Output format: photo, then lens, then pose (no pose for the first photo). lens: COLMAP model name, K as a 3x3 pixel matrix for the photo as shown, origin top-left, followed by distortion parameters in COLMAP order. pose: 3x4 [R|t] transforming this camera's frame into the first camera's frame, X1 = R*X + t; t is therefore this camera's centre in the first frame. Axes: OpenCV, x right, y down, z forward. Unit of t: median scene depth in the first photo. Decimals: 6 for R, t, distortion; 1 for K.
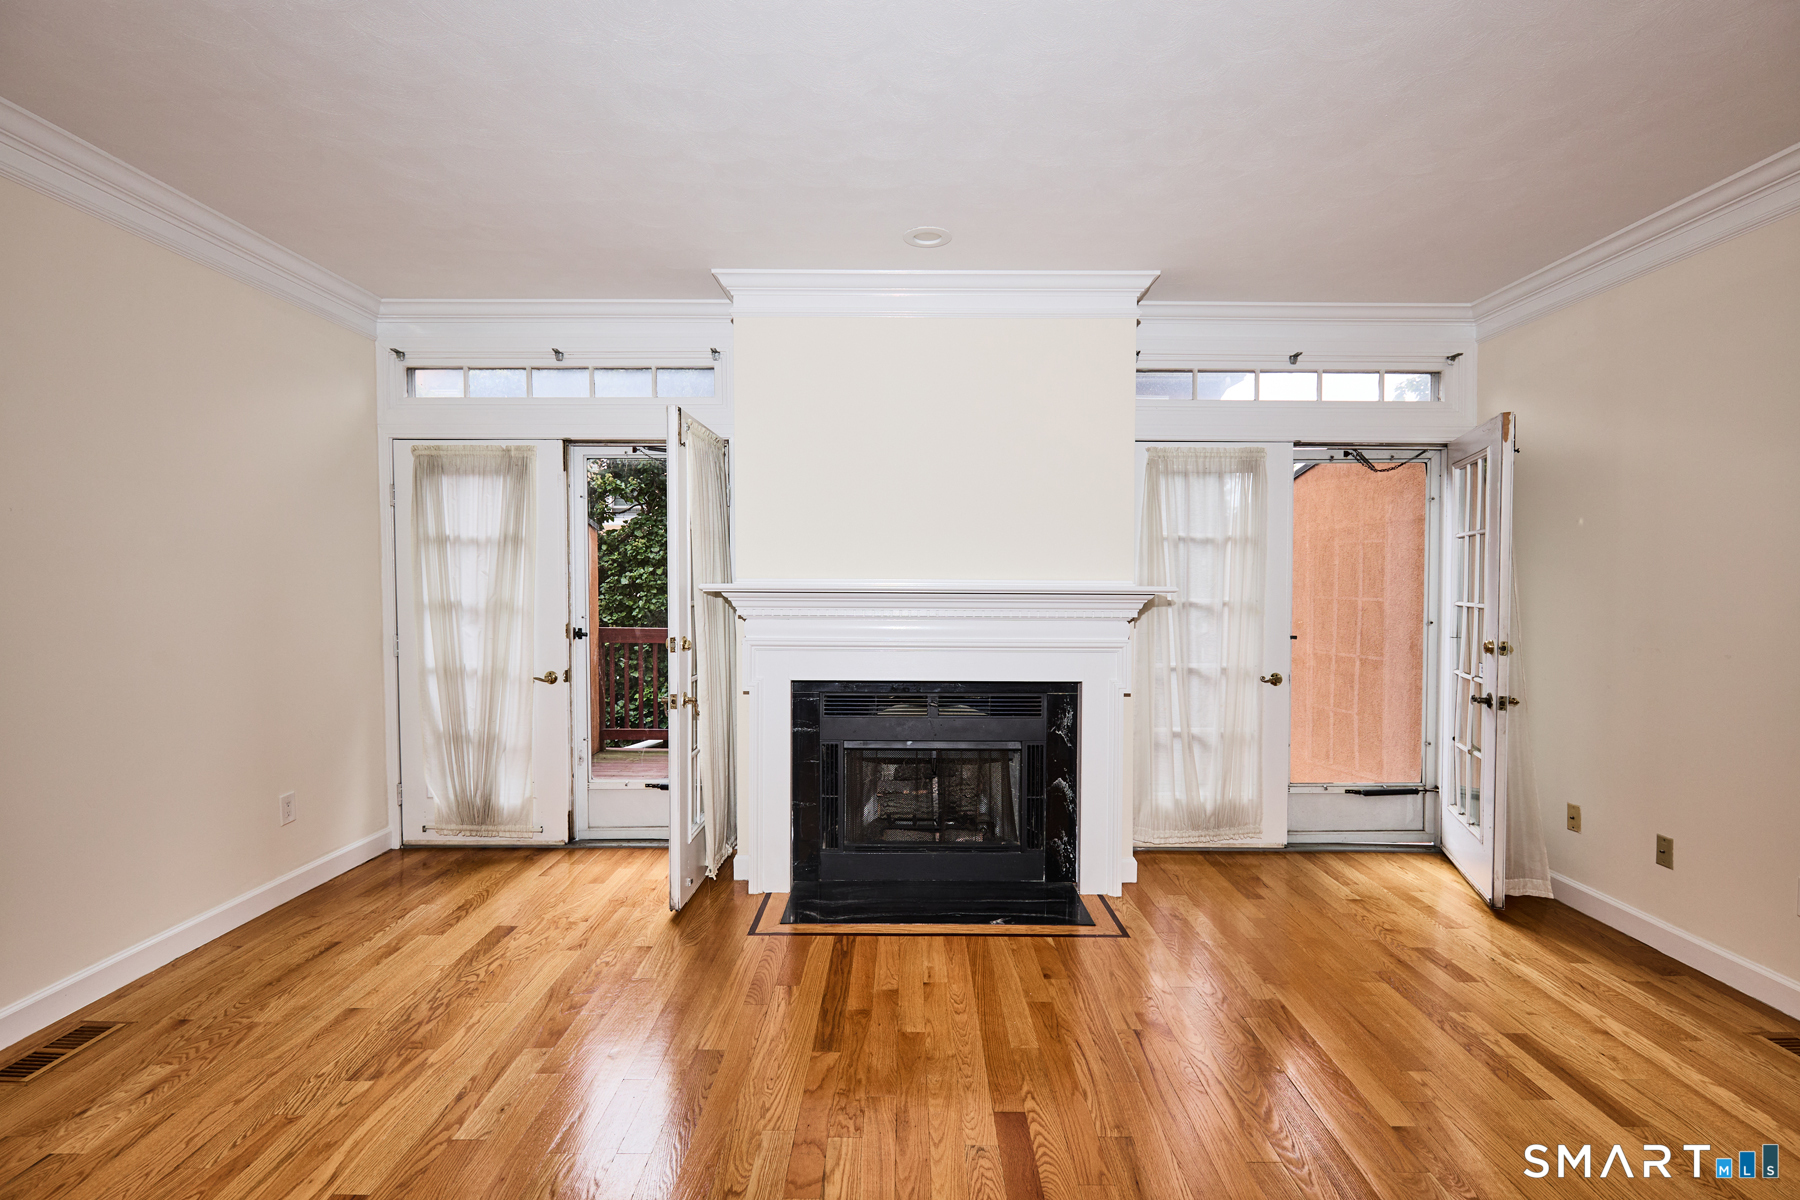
lens RADIAL K [[822.4, 0, 902.6], [0, 822.4, 609.3], [0, 0, 1]] dist [0.003129, -0.000214]
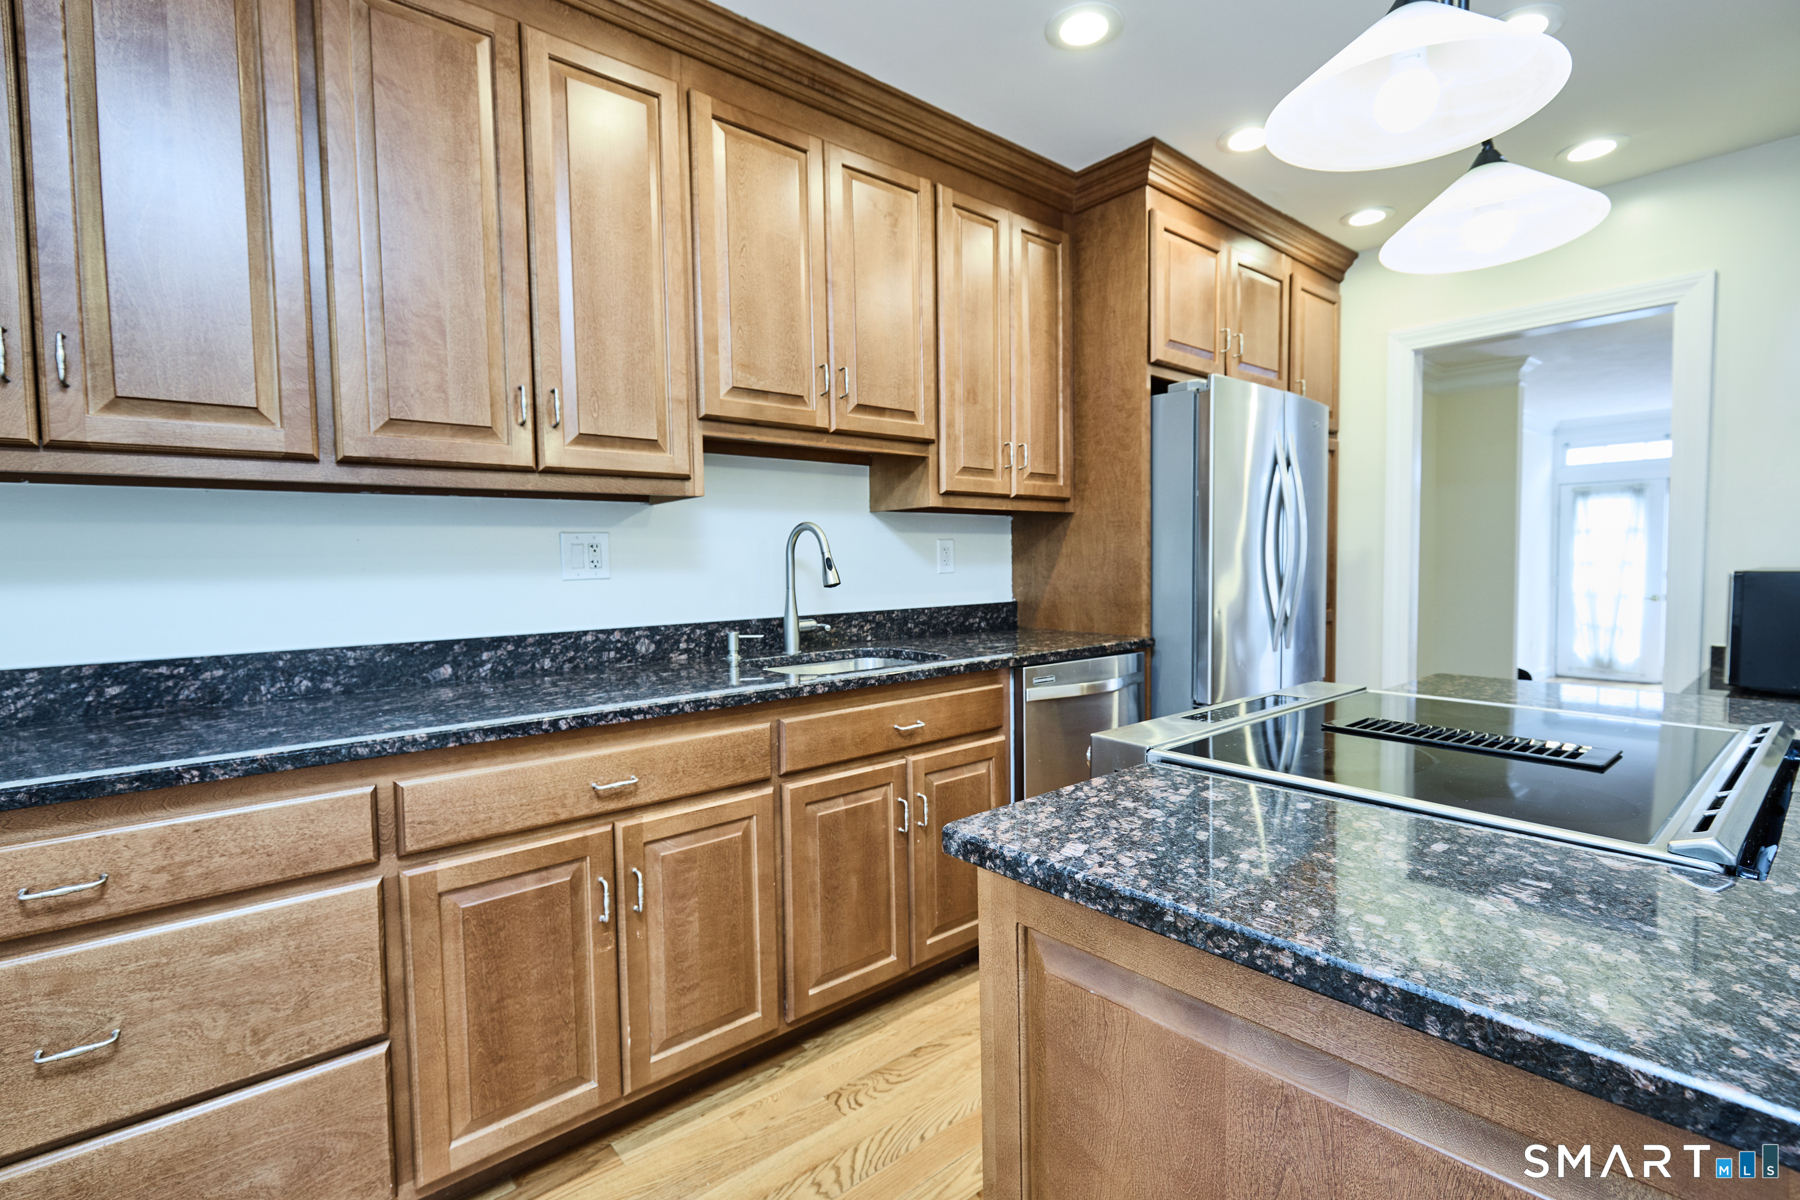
lens RADIAL K [[824.9, 0, 903.1], [0, 824.9, 590.6], [0, 0, 1]] dist [0.000036, 0.000090]
pose [[0.651950, 0.013597, -0.758140, -0.108561], [-0.006728, 0.999904, 0.012148, 0.059541], [0.758232, -0.002819, 0.651979, -1.833385]]
